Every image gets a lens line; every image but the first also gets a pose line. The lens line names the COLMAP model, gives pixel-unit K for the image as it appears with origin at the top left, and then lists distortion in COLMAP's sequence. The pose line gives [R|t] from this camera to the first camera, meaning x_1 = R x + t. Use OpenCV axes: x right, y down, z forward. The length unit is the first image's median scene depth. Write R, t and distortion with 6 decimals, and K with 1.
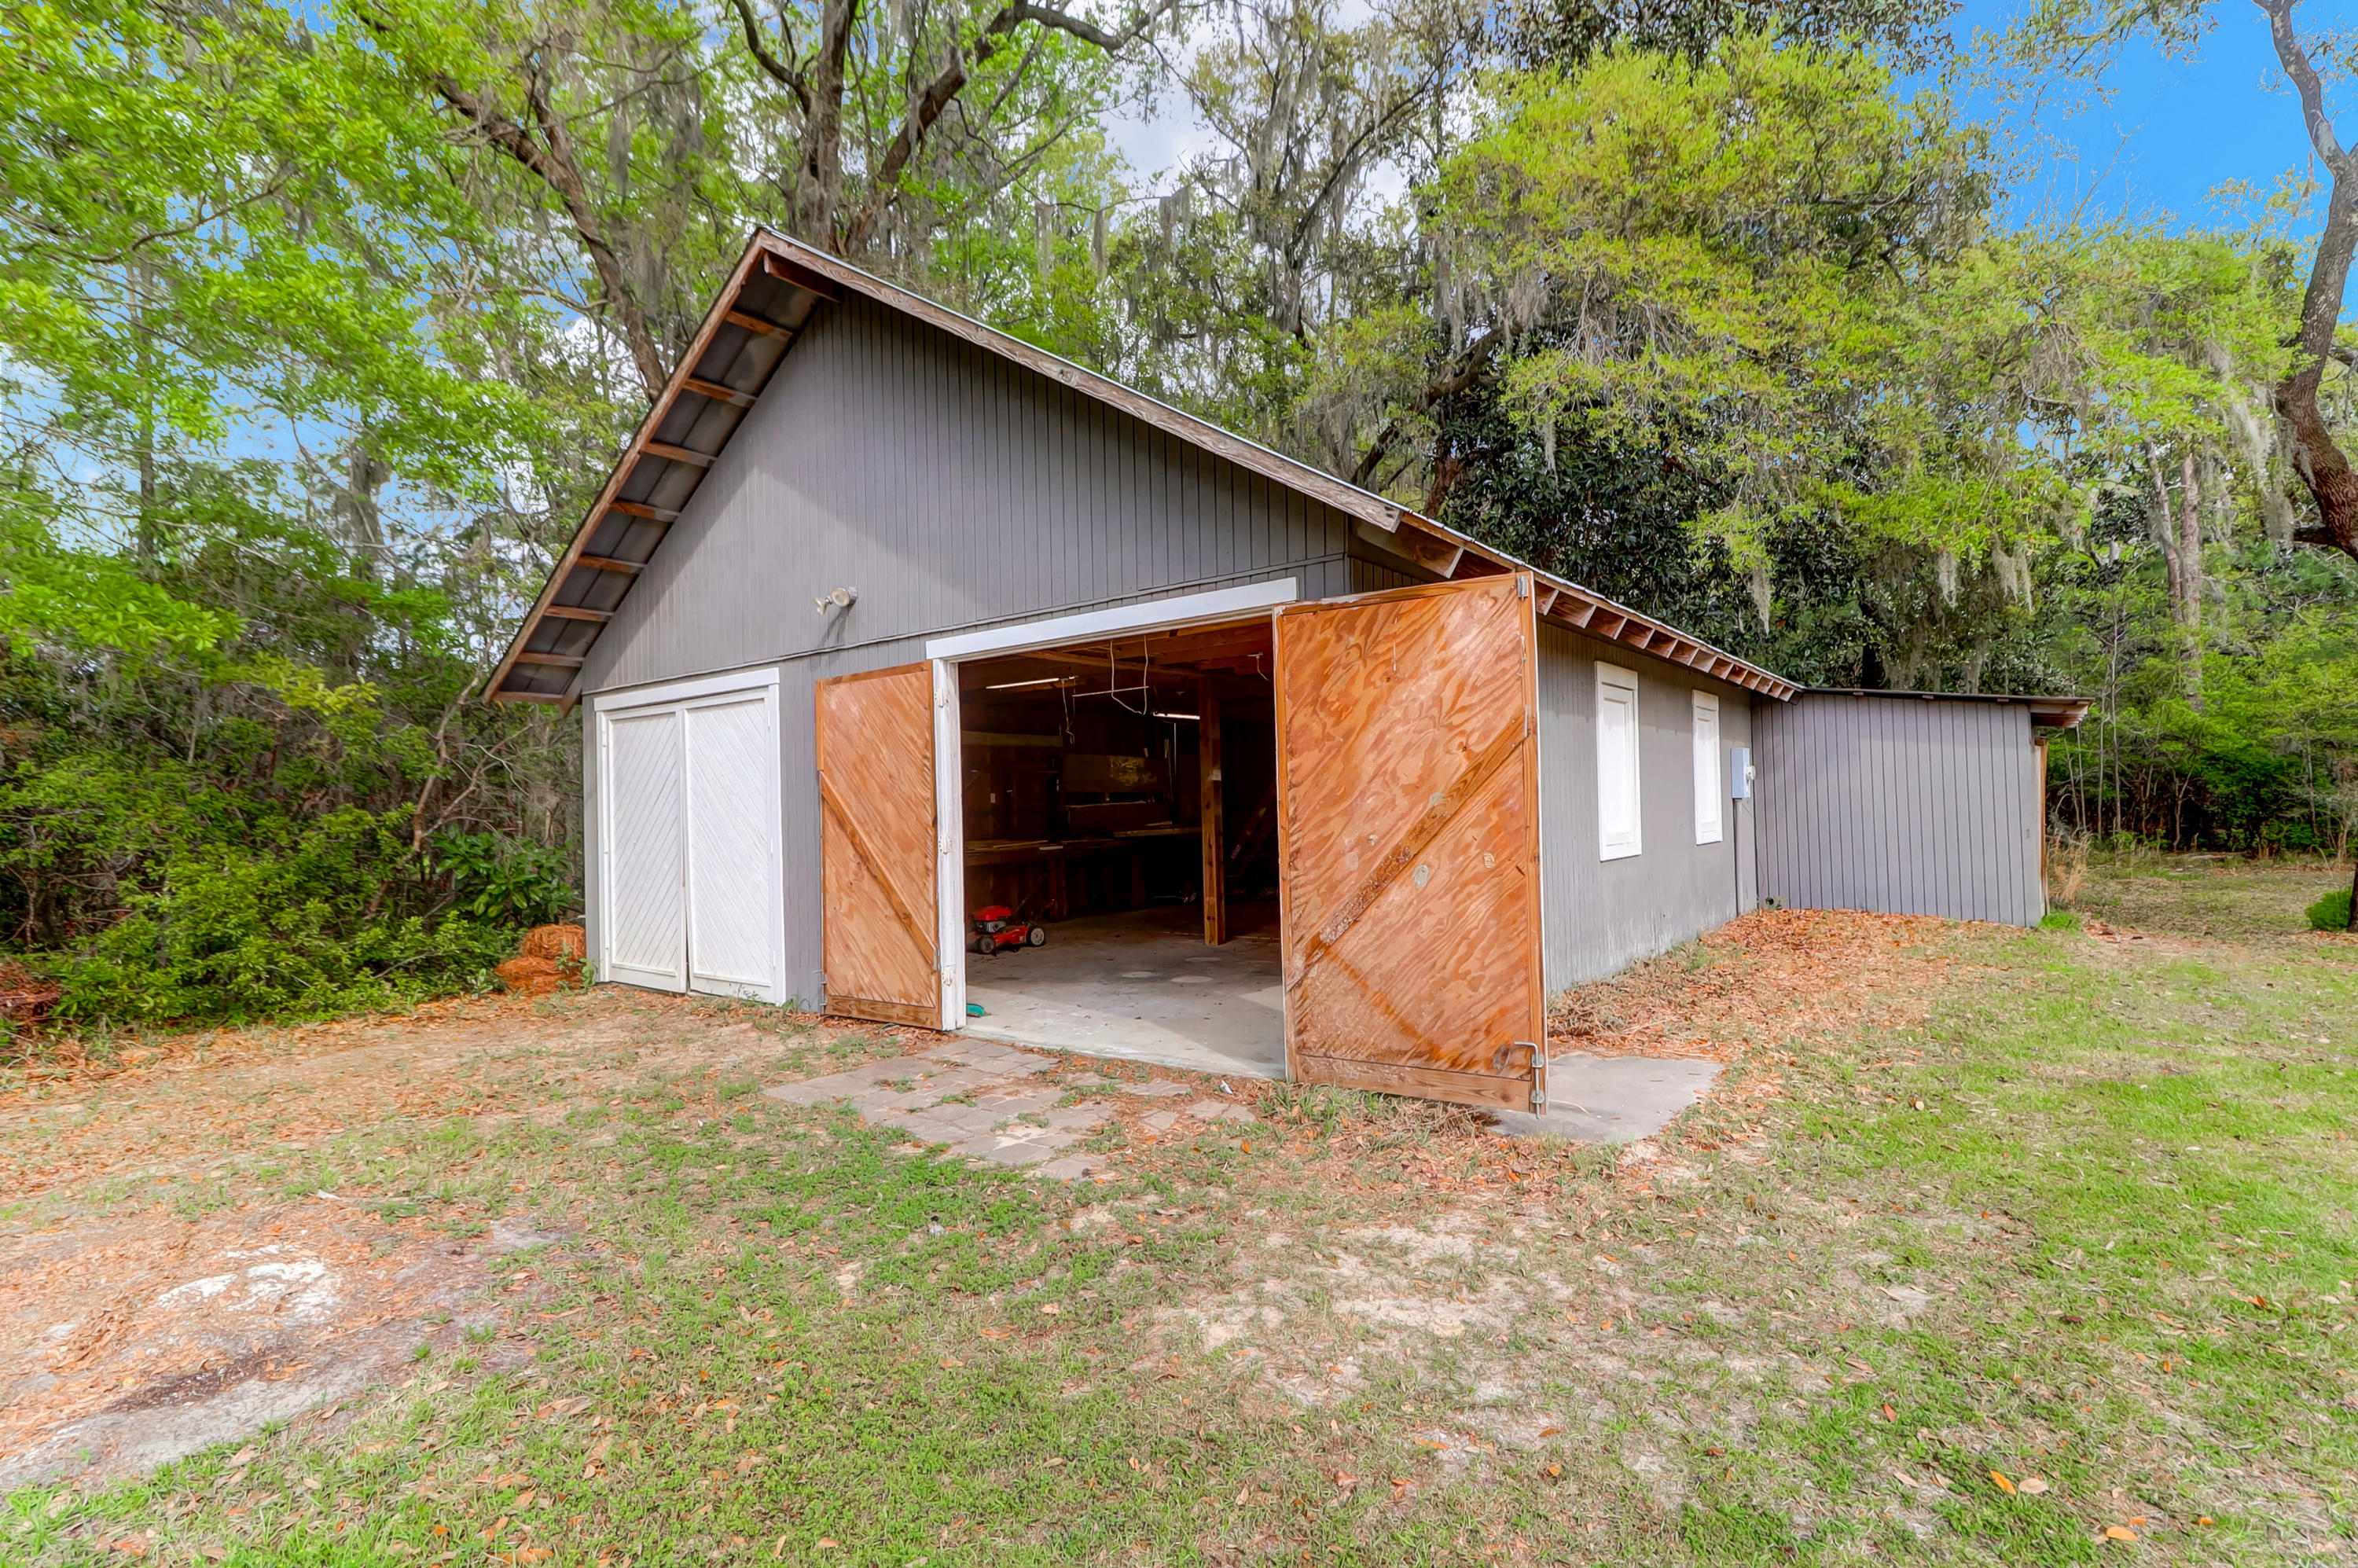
lens RADIAL K [[1074.8, 0, 1187.1], [0, 1074.8, 783.5], [0, 0, 1]] dist [0.016416, -0.011725]
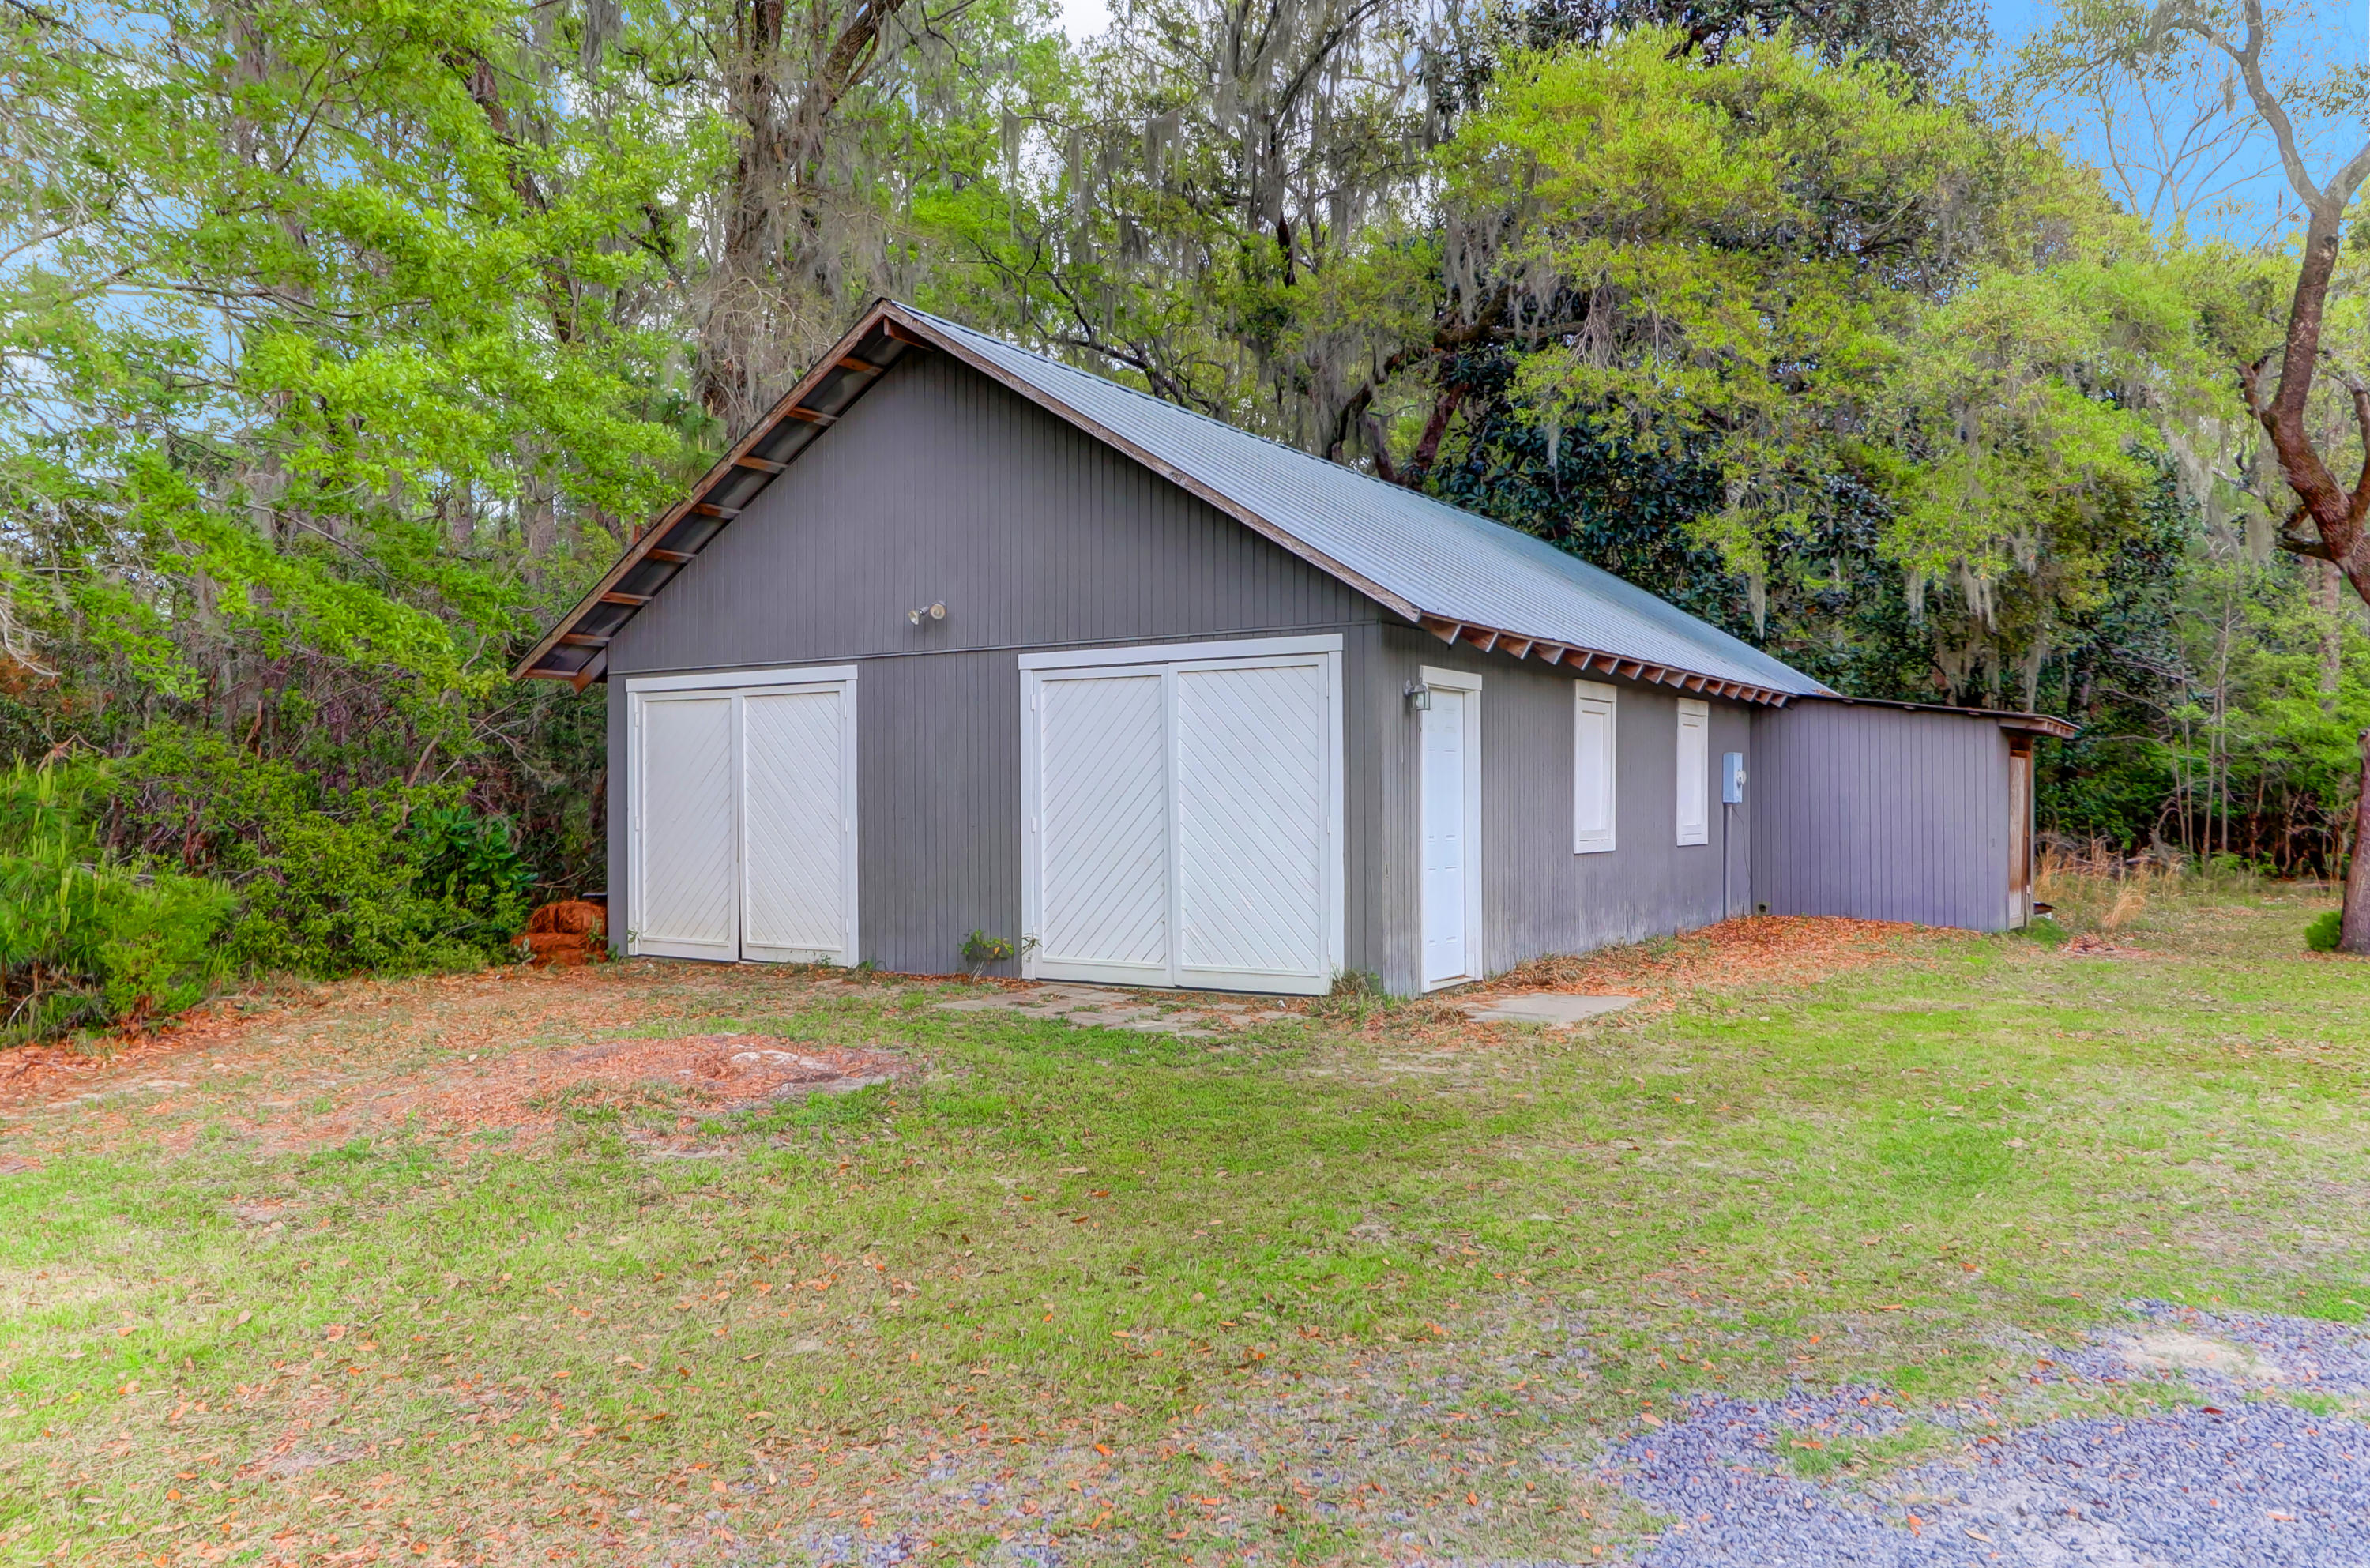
lens RADIAL K [[1732.6, 0, 1185.0], [0, 1732.6, 784.0], [0, 0, 1]] dist [-0.005573, -0.002443]
pose [[0.995628, 0.023541, 0.090396, -0.150651], [-0.024553, 0.999648, 0.010094, -0.008153], [-0.090126, -0.012269, 0.995855, -0.609707]]
